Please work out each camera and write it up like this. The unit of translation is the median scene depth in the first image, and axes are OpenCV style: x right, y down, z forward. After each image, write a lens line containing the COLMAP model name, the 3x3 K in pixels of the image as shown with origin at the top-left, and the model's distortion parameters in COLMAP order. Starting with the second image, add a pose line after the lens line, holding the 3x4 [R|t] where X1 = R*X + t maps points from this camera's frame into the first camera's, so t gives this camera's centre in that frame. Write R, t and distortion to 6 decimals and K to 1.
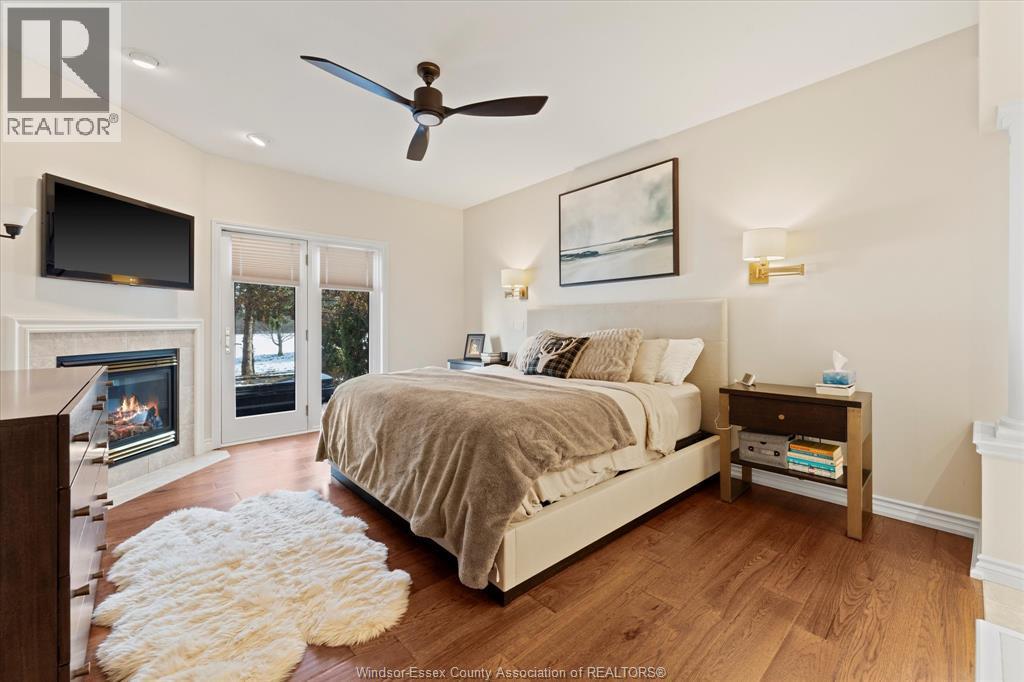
lens RADIAL K [[422.0, 0, 511.3], [0, 422.0, 328.7], [0, 0, 1]] dist [0.000836, 0.000210]
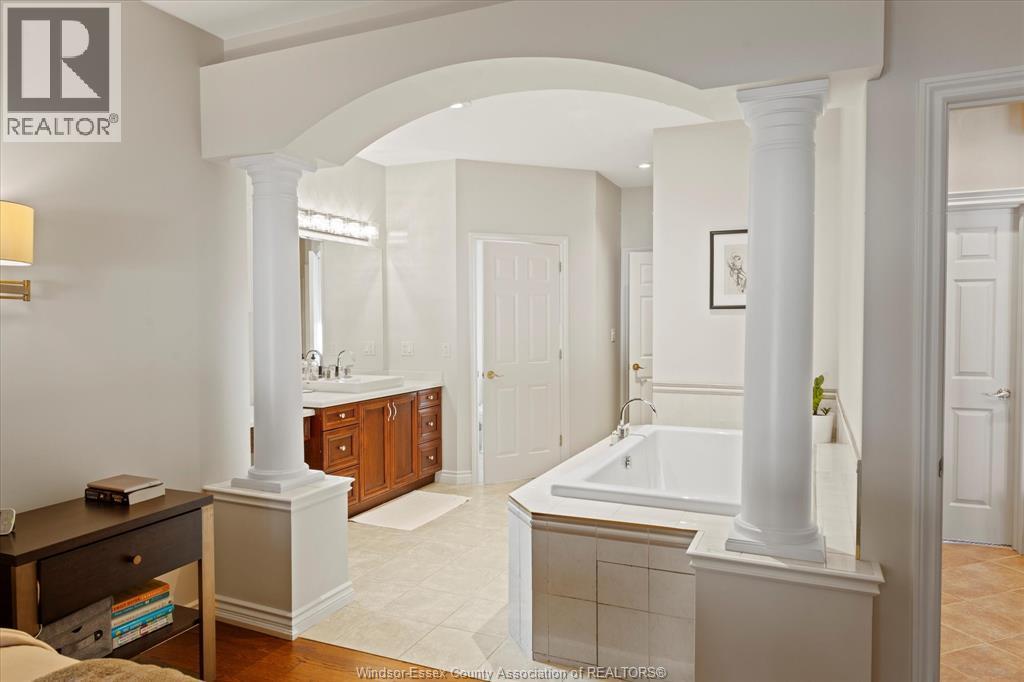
lens RADIAL K [[669.4, 0, 512.0], [0, 669.4, 341.0], [0, 0, 1]] dist [-0.000089, 0.000115]
pose [[-0.415892, -0.027581, 0.908996, -0.281408], [0.005878, 0.999438, 0.033015, -0.082774], [-0.909395, 0.019074, -0.415495, 0.667018]]
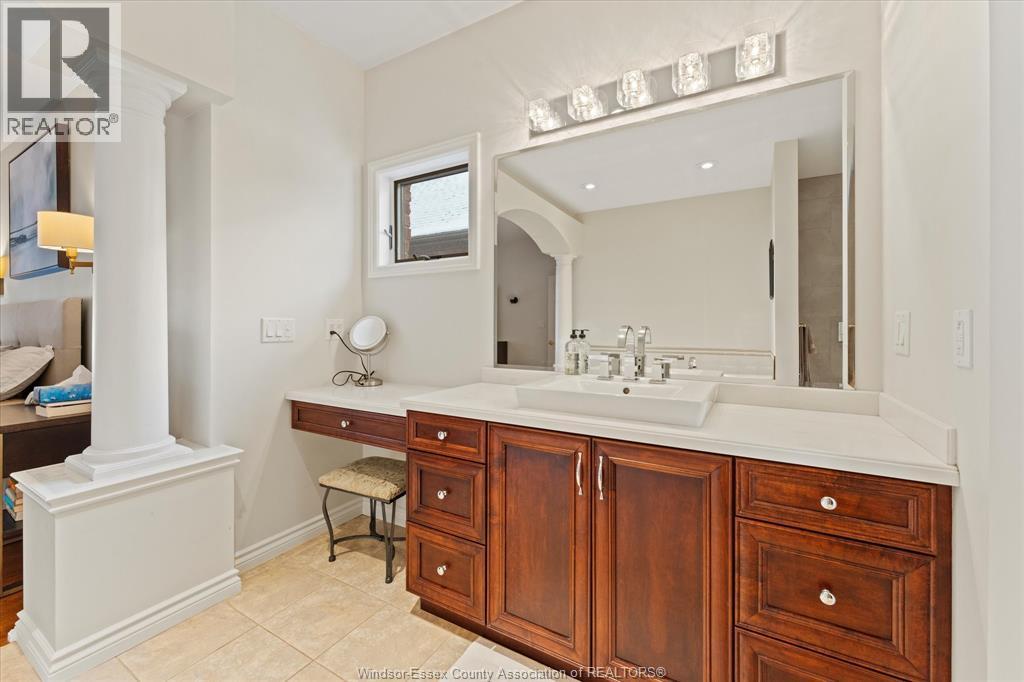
lens RADIAL K [[390.2, 0, 512.0], [0, 390.2, 341.0], [0, 0, 1]] dist [0.000858, 0.000115]
pose [[0.942303, -0.005932, 0.334708, 1.024178], [0.000425, 0.999863, 0.016524, -0.002119], [-0.334761, -0.015428, 0.942177, -0.023833]]
